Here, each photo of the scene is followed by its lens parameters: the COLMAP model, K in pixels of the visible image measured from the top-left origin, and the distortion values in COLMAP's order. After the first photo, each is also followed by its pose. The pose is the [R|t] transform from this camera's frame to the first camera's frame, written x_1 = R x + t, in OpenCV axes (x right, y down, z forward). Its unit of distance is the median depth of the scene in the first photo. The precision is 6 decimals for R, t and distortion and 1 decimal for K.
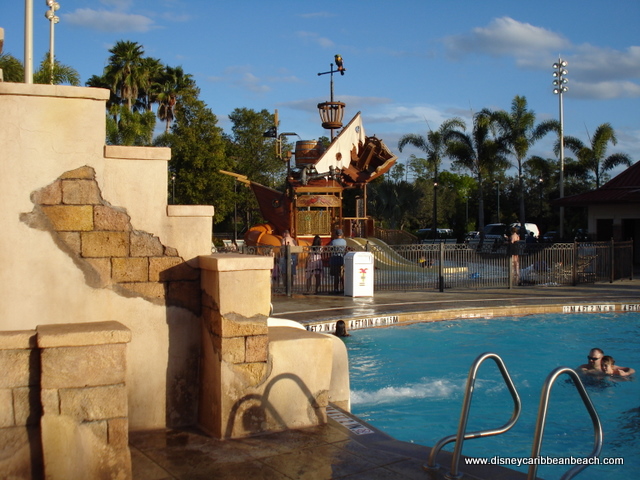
lens RADIAL K [[713.0, 0, 315.0], [0, 713.0, 237.3], [0, 0, 1]] dist [-0.109447, 0.000000]
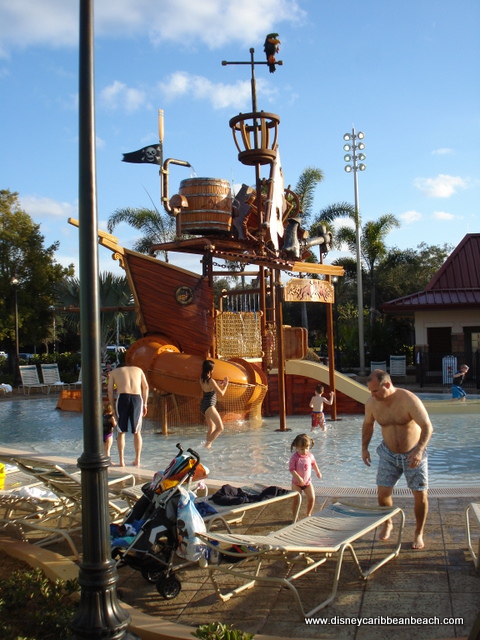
lens RADIAL K [[713.0, 0, 245.7], [0, 713.0, 320.0], [0, 0, 1]] dist [-0.109447, 0.000000]
pose [[0.748008, 0.006881, 0.663654, -0.281983], [0.023625, 0.999037, -0.036985, -0.008714], [-0.663269, 0.043344, 0.747125, 0.487487]]
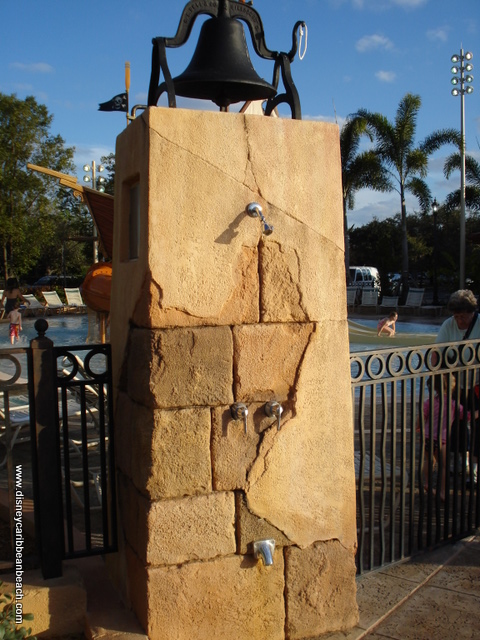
lens RADIAL K [[713.0, 0, 238.0], [0, 713.0, 318.8], [0, 0, 1]] dist [-0.109447, 0.000000]
pose [[0.946287, -0.014865, 0.322987, -0.128399], [-0.004009, 0.998326, 0.057694, -0.005597], [-0.323304, -0.055891, 0.944643, 0.352064]]
